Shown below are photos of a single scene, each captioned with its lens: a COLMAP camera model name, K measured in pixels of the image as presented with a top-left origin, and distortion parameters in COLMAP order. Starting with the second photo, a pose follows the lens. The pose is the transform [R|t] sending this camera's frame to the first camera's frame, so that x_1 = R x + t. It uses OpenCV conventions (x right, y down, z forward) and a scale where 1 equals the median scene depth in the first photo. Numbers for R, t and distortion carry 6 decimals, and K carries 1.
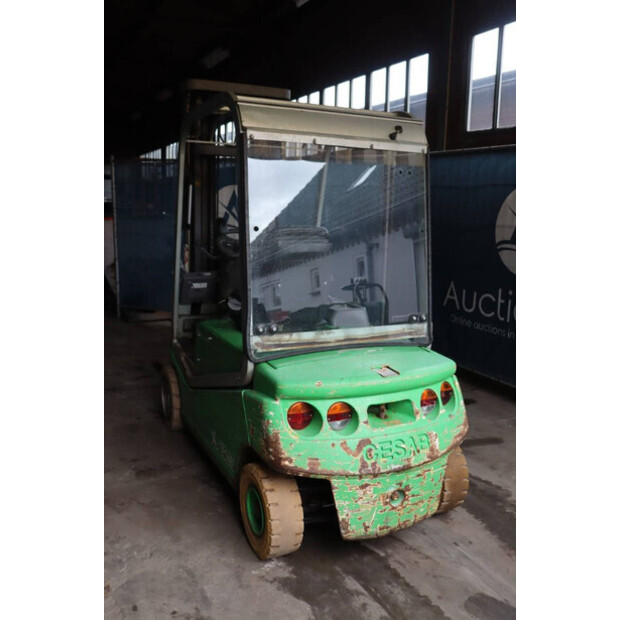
lens RADIAL K [[589.6, 0, 310.6], [0, 589.6, 308.8], [0, 0, 1]] dist [-0.092948, 0.000000]
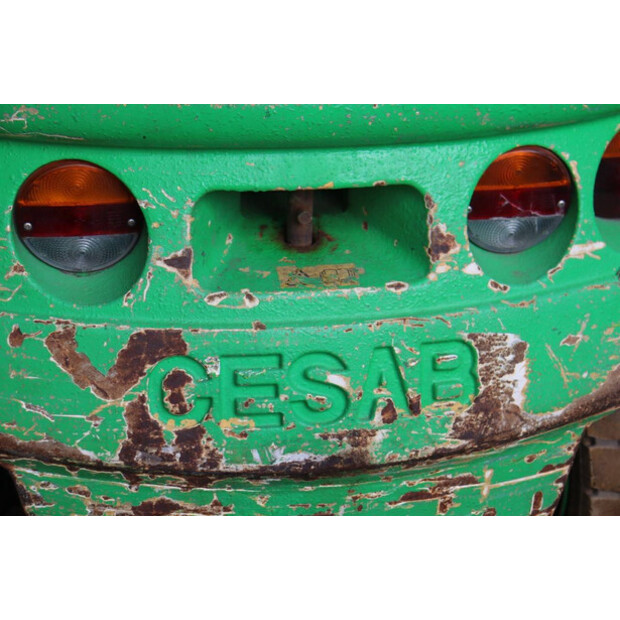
lens RADIAL K [[1191.2, 0, 308.6], [0, 1191.2, 309.8], [0, 0, 1]] dist [0.238138, 0.000000]
pose [[0.954951, 0.158577, -0.250842, 0.258162], [-0.062659, 0.933946, 0.351880, 0.039325], [0.290073, -0.320310, 0.901809, 0.562795]]
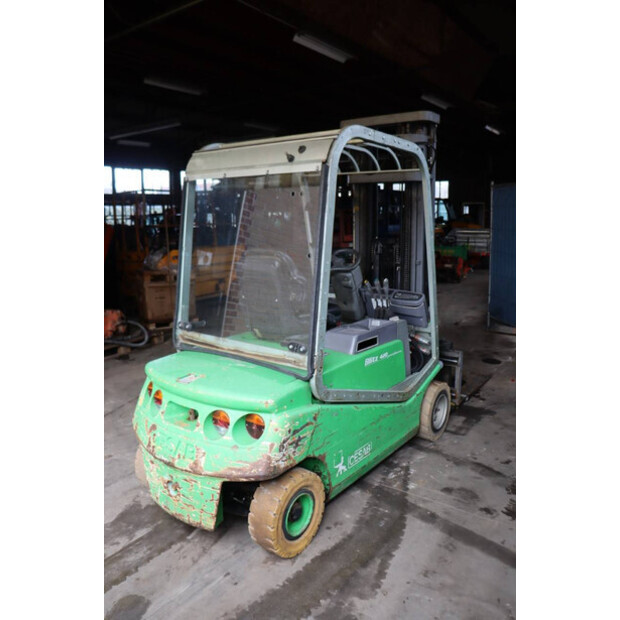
lens RADIAL K [[504.6, 0, 308.7], [0, 504.6, 311.0], [0, 0, 1]] dist [-0.105646, 0.014664]
pose [[0.448450, 0.137867, -0.883111, 1.061462], [-0.141023, 0.986571, 0.082406, -0.132344], [0.882613, 0.087585, 0.461870, 0.753735]]
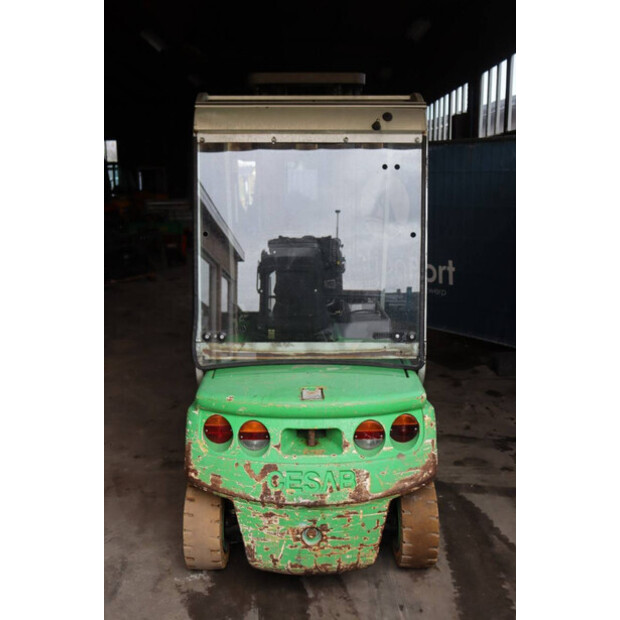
lens RADIAL K [[631.2, 0, 306.4], [0, 631.2, 310.4], [0, 0, 1]] dist [-0.039867, 0.000000]
pose [[0.898164, 0.060422, -0.435490, 0.536961], [-0.052688, 0.998165, 0.029827, -0.050196], [0.436493, -0.003844, 0.899700, 0.126884]]
